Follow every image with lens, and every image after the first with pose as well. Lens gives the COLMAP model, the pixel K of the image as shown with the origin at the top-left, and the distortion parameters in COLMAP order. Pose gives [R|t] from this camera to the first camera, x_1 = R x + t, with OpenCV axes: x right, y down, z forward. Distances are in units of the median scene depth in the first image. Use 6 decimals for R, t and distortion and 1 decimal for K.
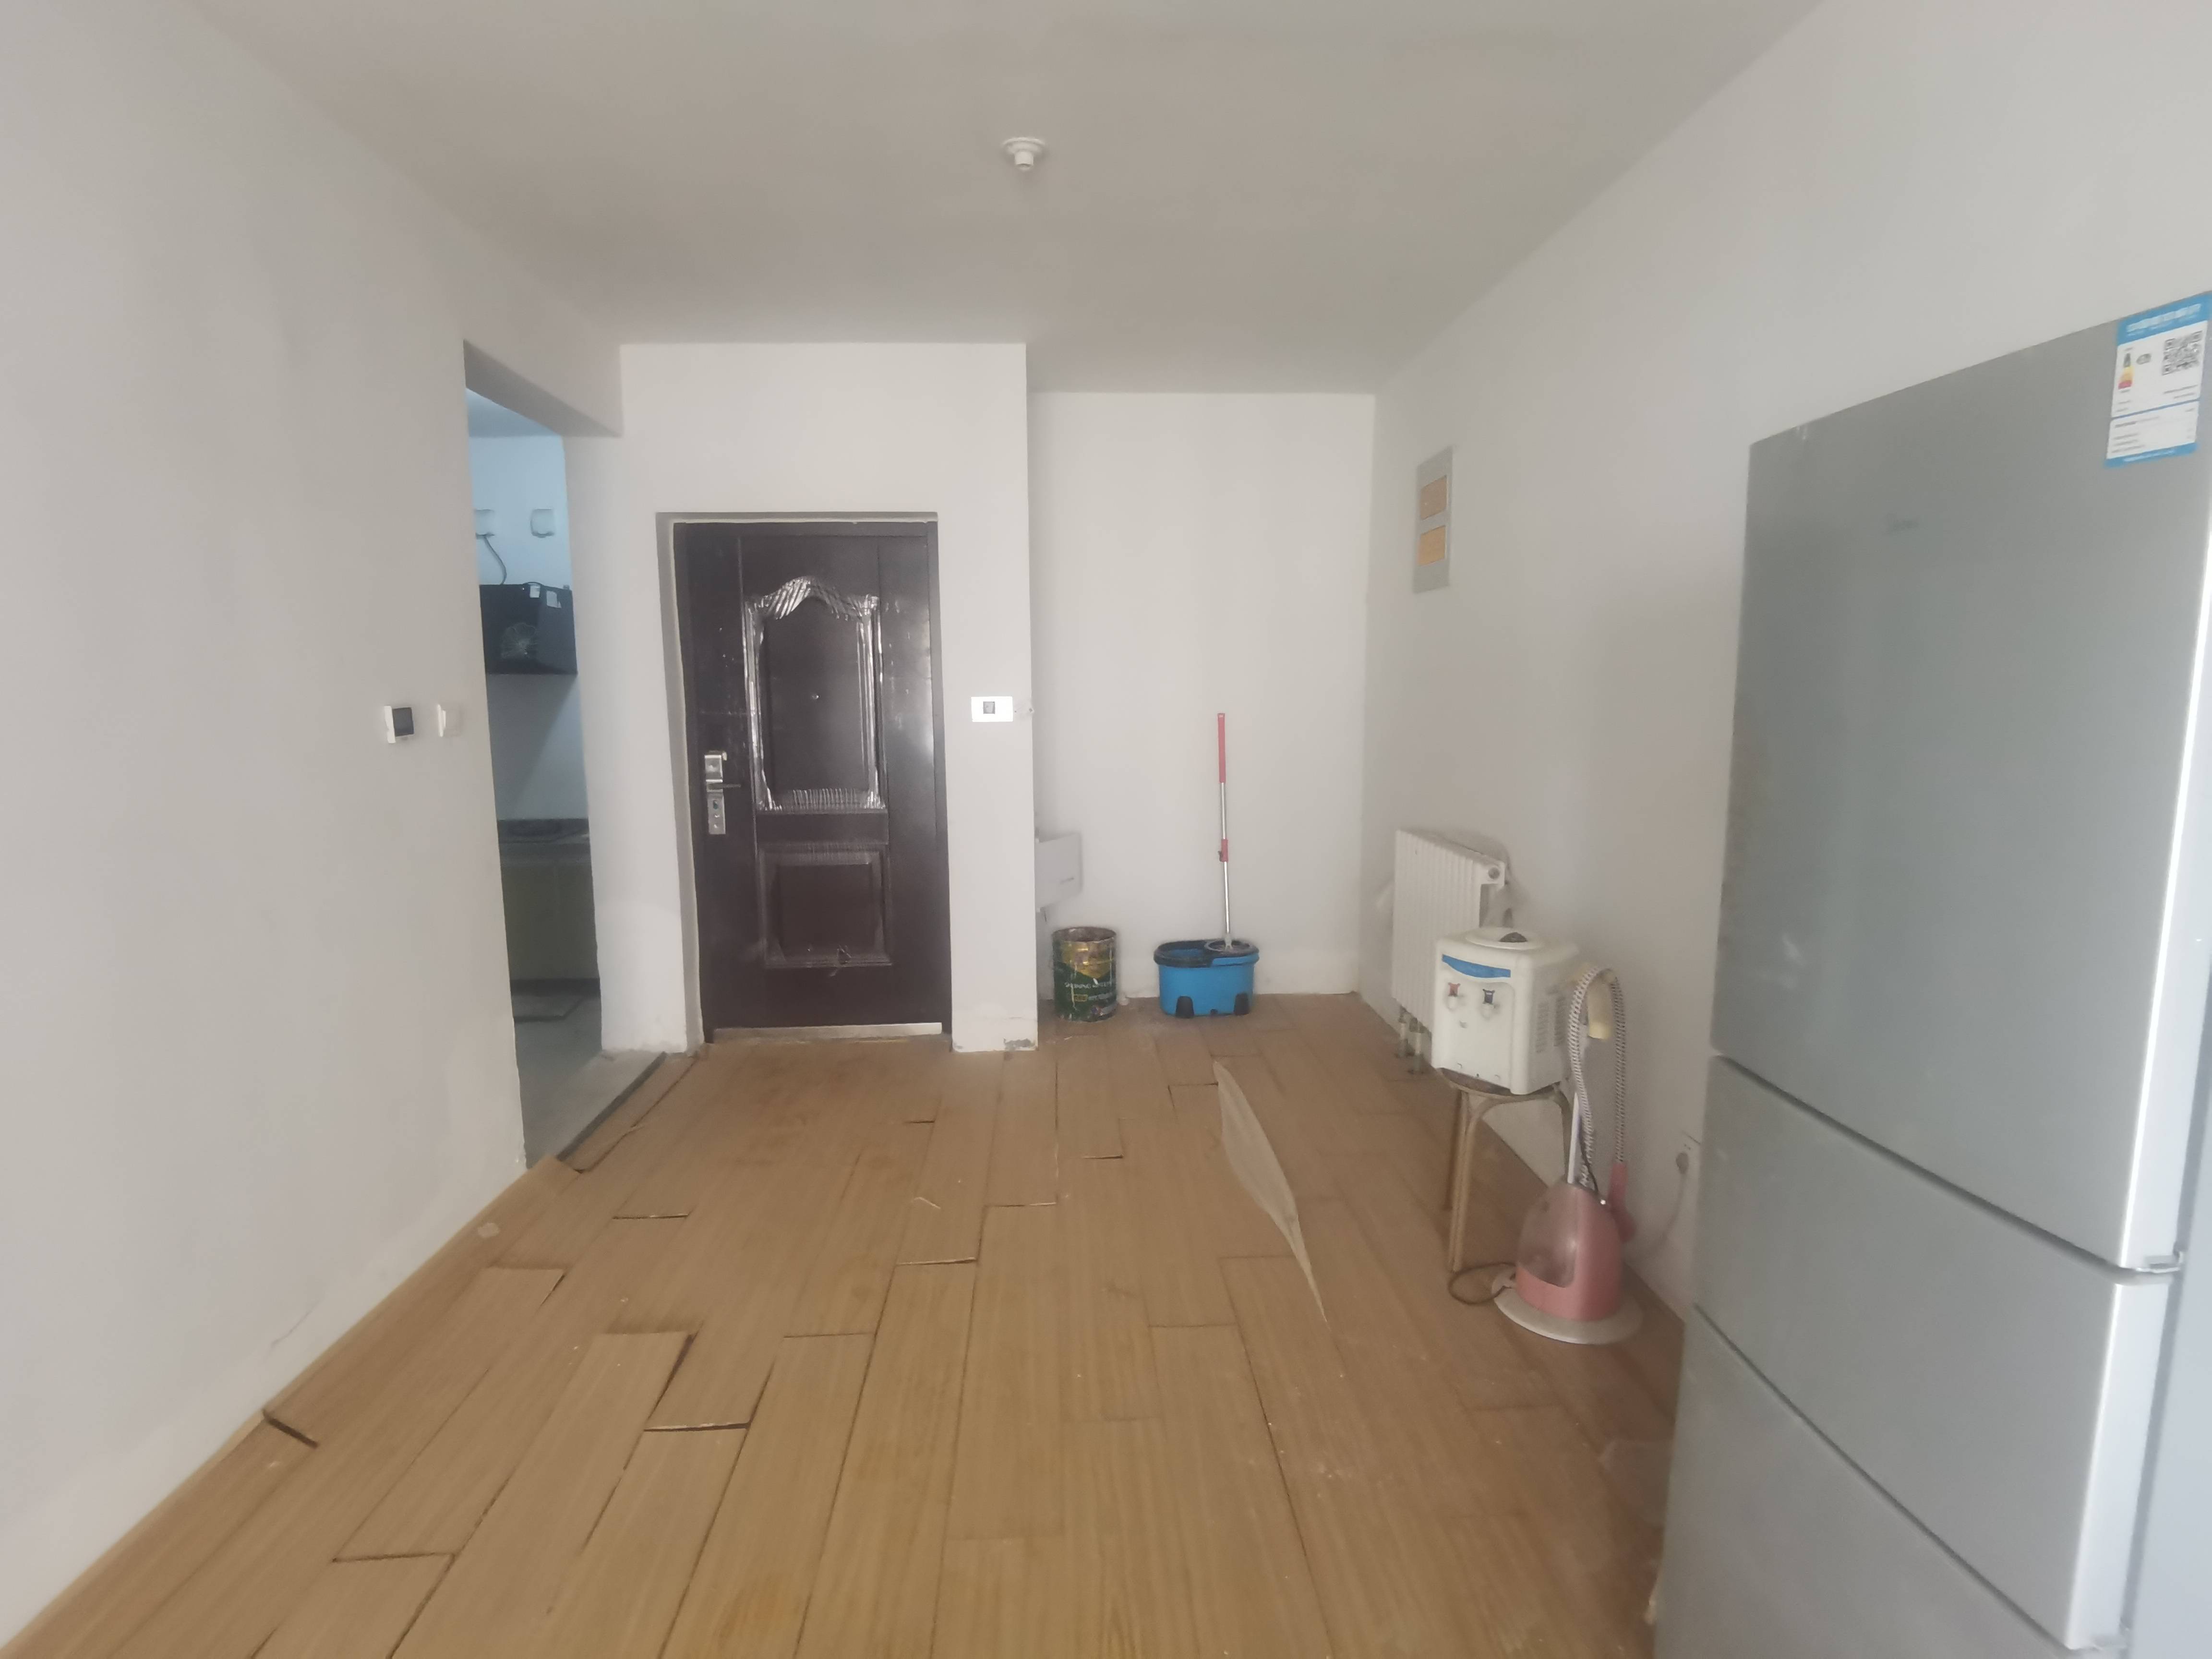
lens RADIAL K [[1111.6, 0, 1106.0], [0, 1111.6, 829.5], [0, 0, 1]] dist [-0.002992, -0.000426]
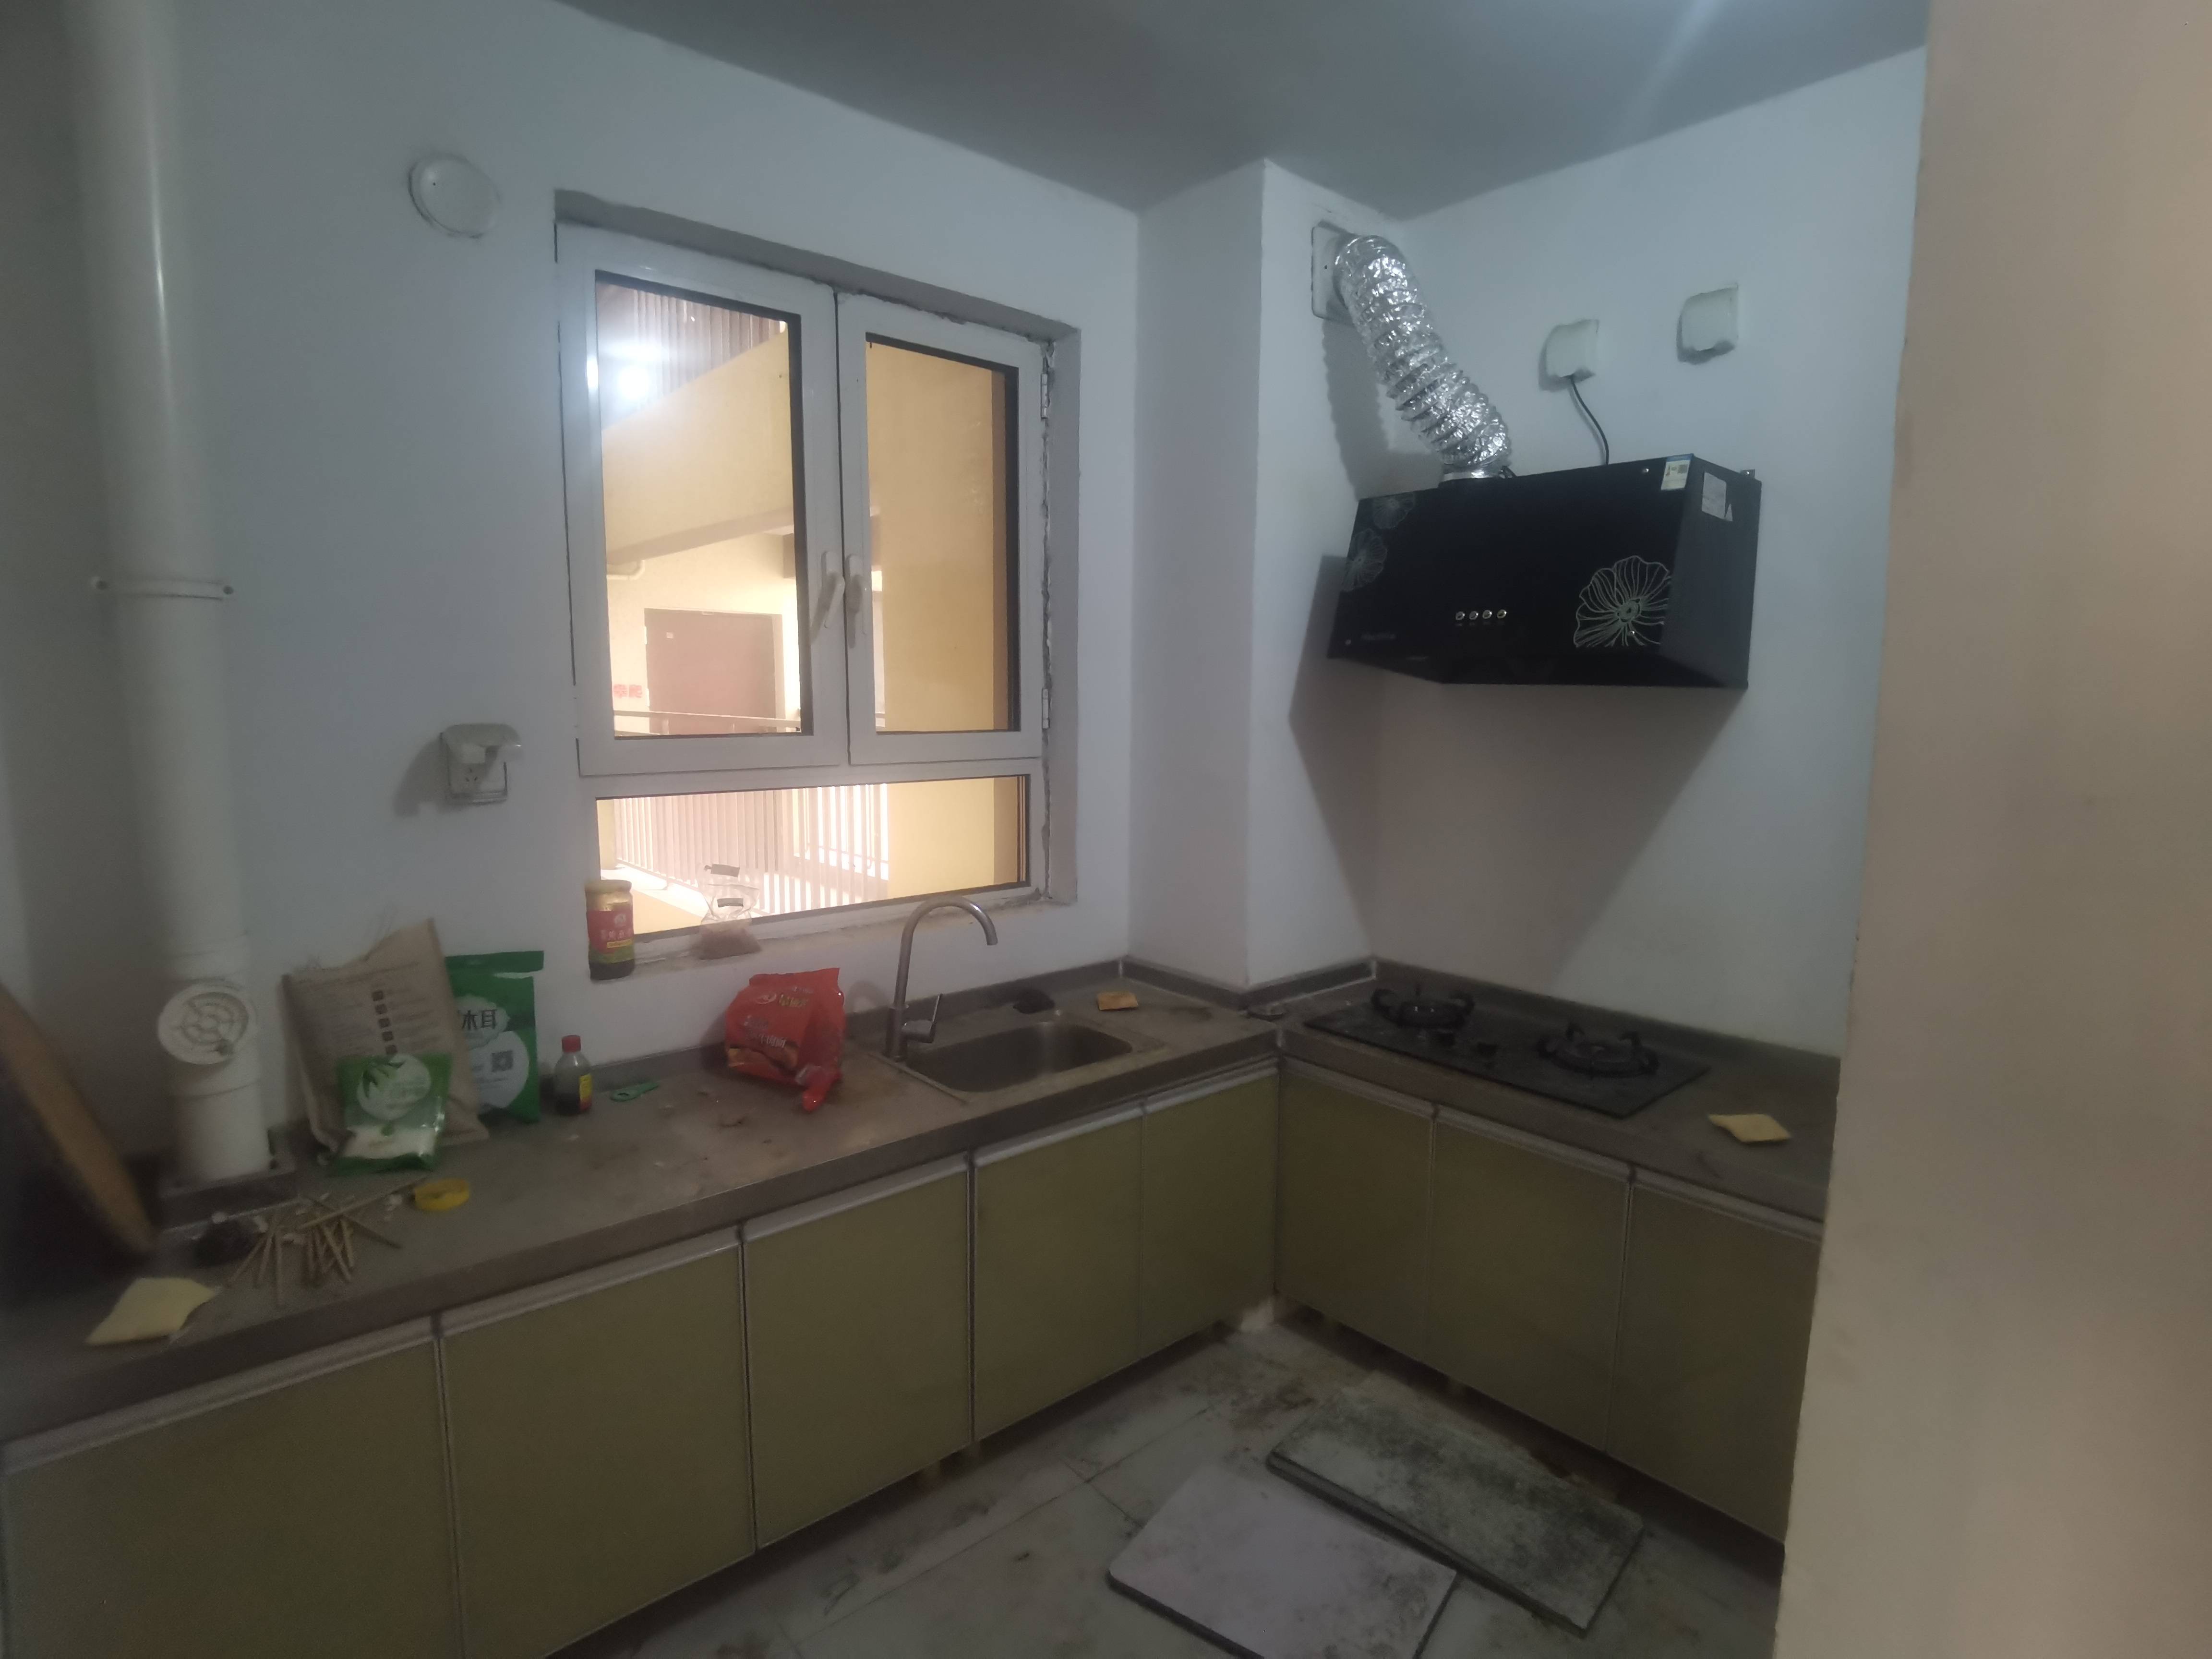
lens RADIAL K [[1111.6, 0, 1106.0], [0, 1111.6, 829.5], [0, 0, 1]] dist [-0.002992, -0.000426]
pose [[0.635236, 0.105200, -0.765120, -0.321332], [-0.118373, 0.992236, 0.038148, -0.080566], [0.763192, 0.066337, 0.642757, 0.589558]]
